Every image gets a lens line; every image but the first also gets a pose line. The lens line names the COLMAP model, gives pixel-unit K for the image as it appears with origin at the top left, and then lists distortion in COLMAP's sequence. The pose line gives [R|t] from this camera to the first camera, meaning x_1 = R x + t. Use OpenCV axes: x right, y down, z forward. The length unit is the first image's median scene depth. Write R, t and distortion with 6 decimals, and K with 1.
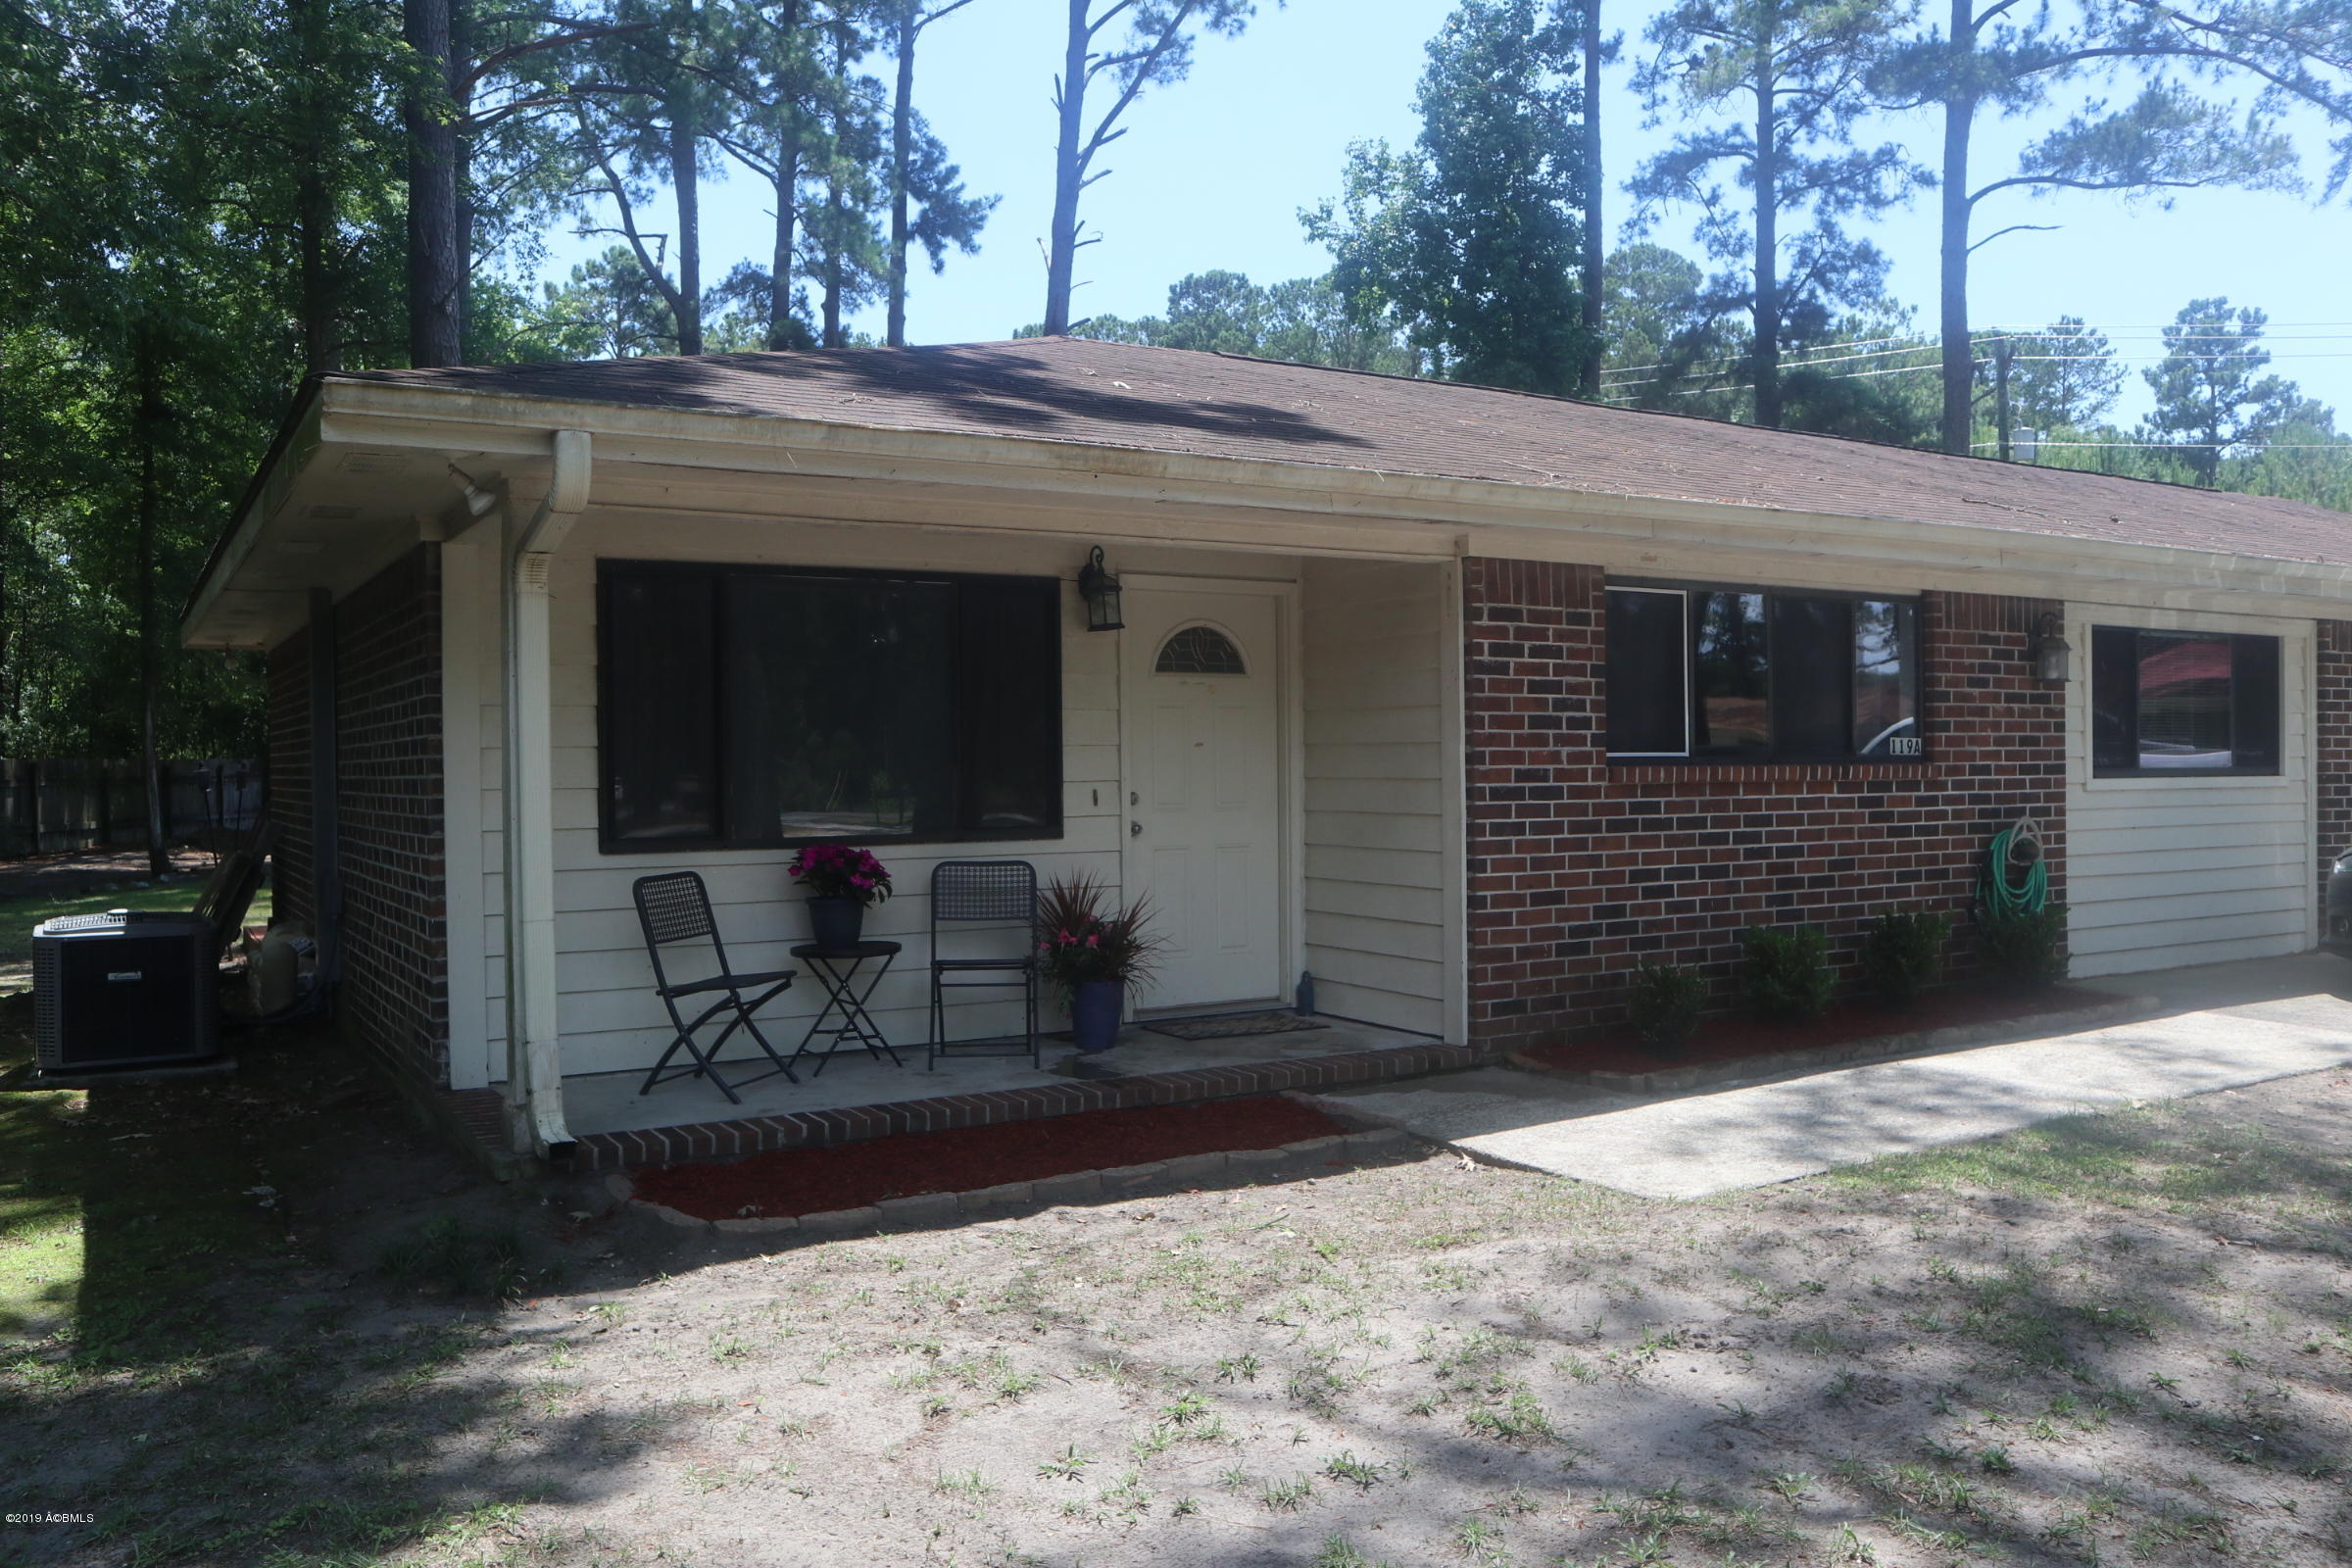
lens RADIAL K [[1878.0, 0, 1176.0], [0, 1878.0, 784.0], [0, 0, 1]] dist [-0.085699, 0.009713]
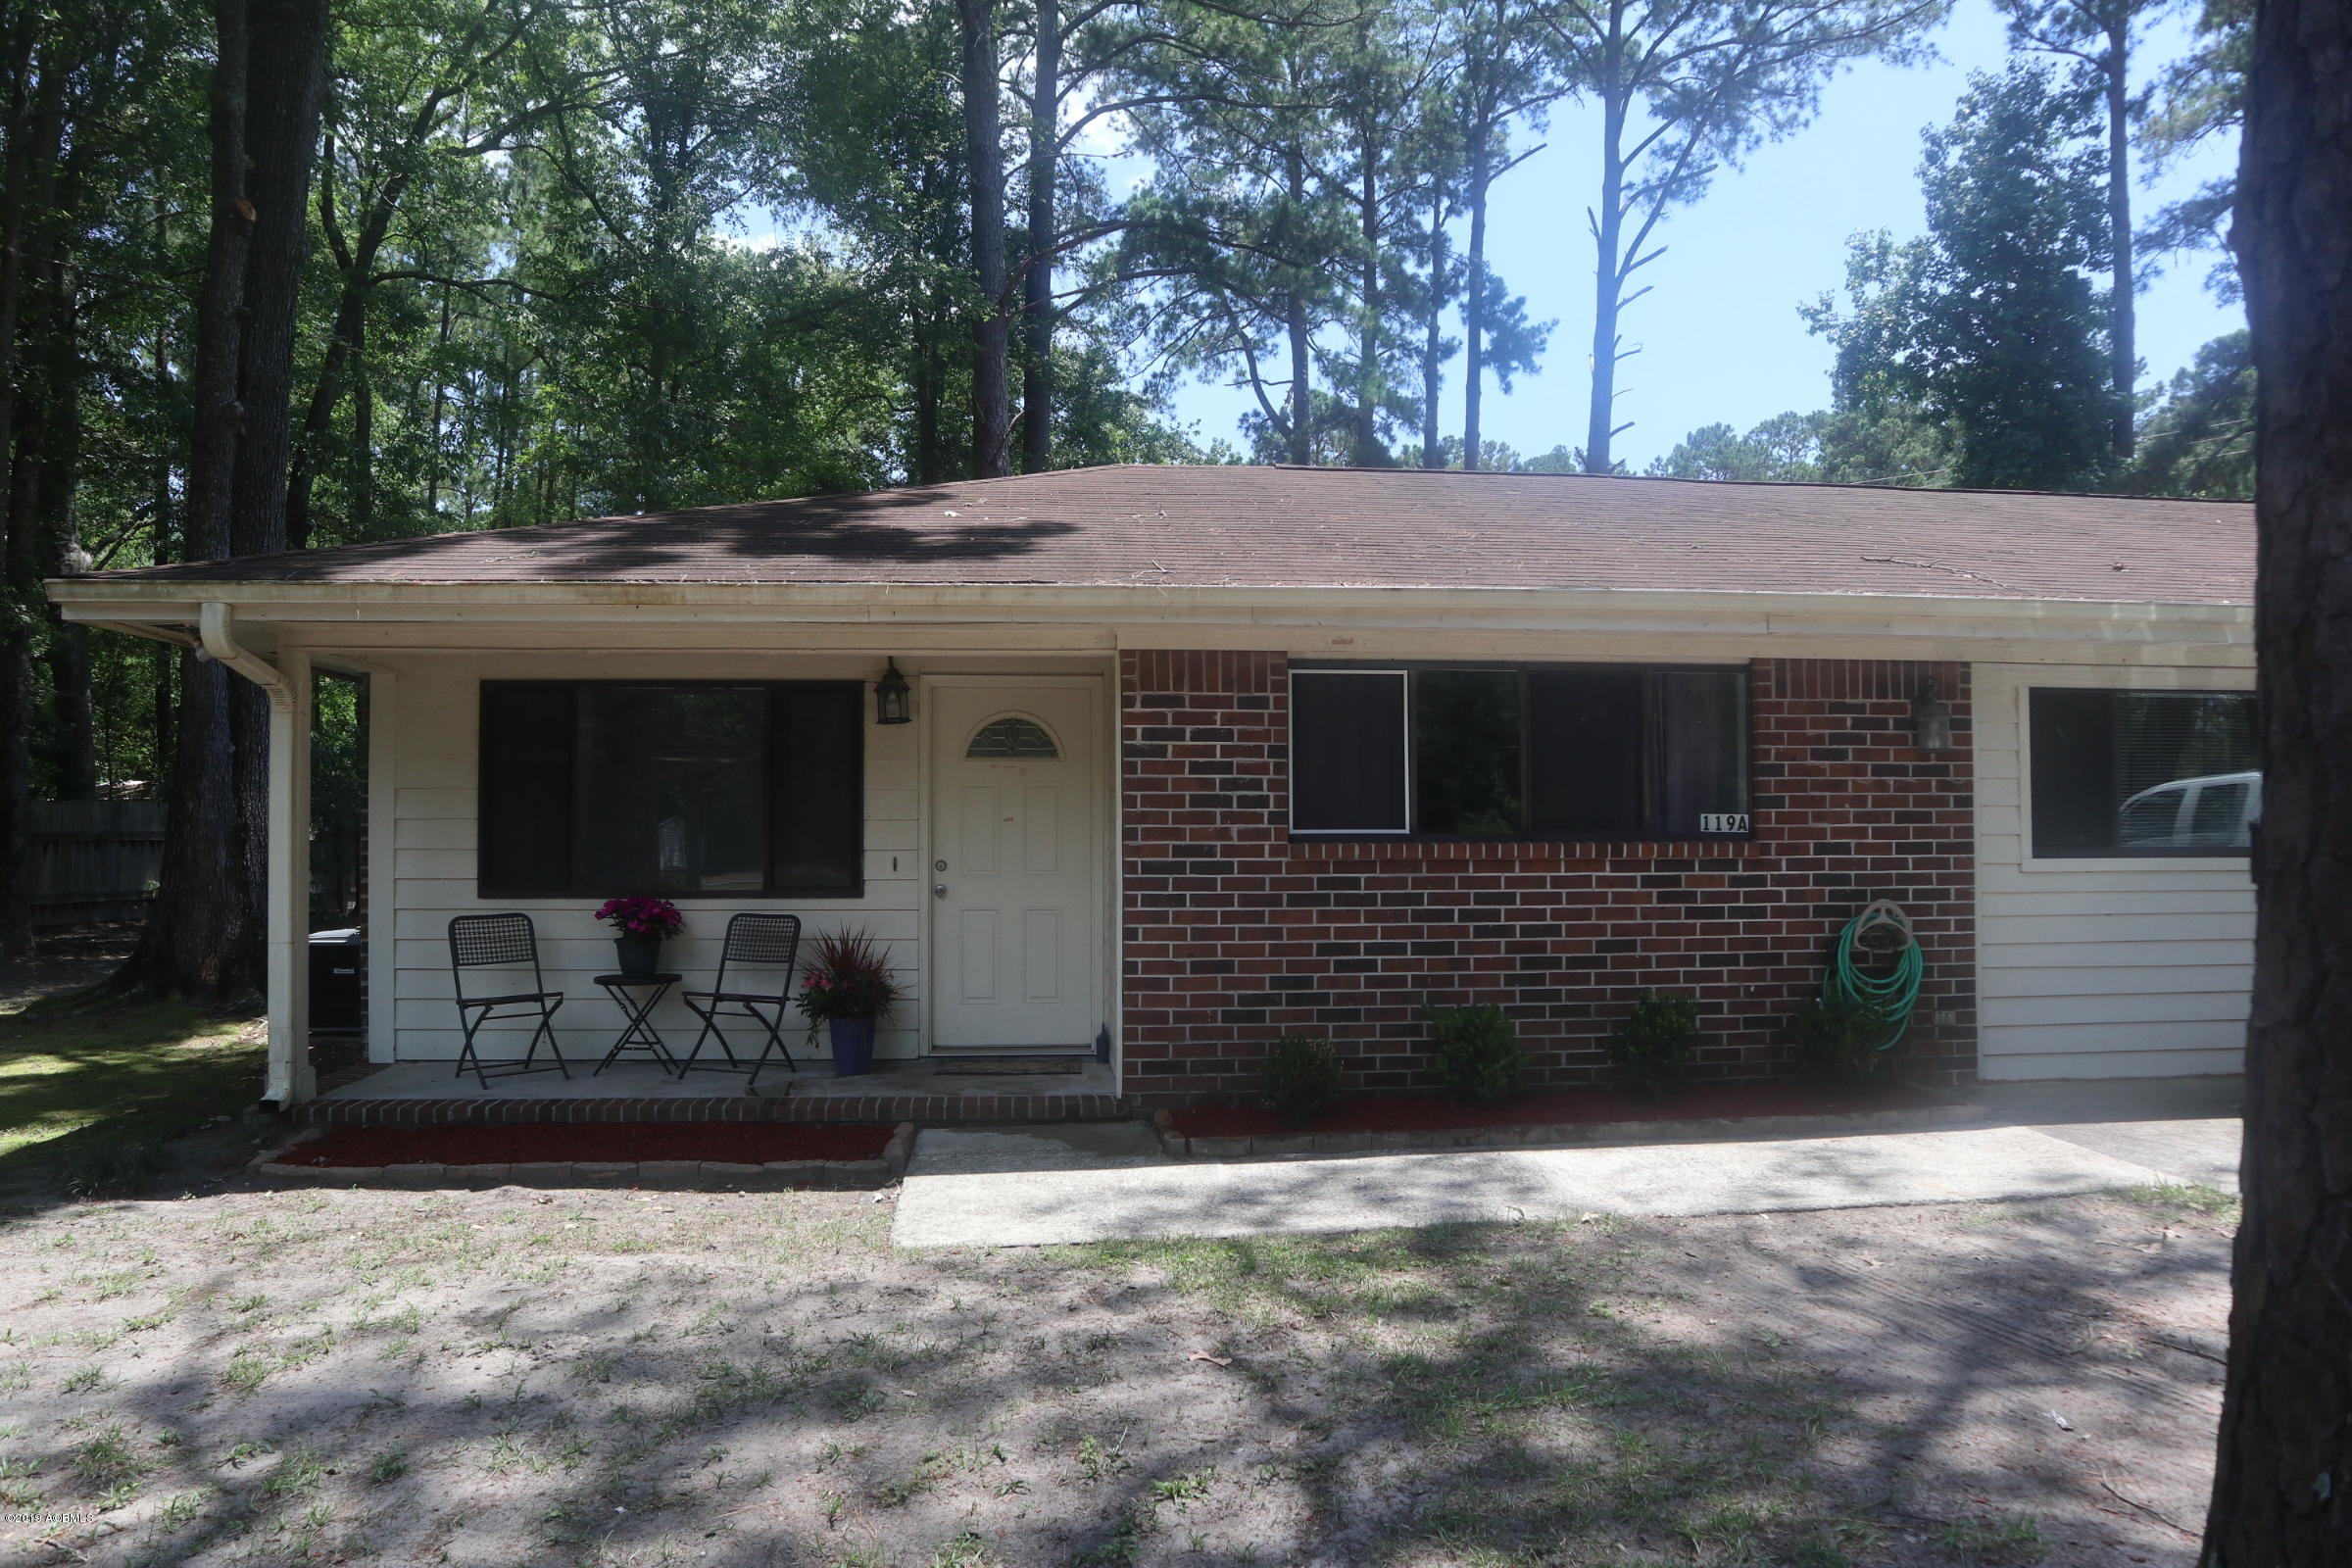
lens RADIAL K [[1657.5, 0, 1176.0], [0, 1657.5, 784.0], [0, 0, 1]] dist [-0.140643, 0.098226]
pose [[0.901577, -0.004951, -0.432591, 0.527904], [-0.010730, 0.999371, -0.033799, -0.009541], [0.432486, 0.035114, 0.900956, 0.128340]]
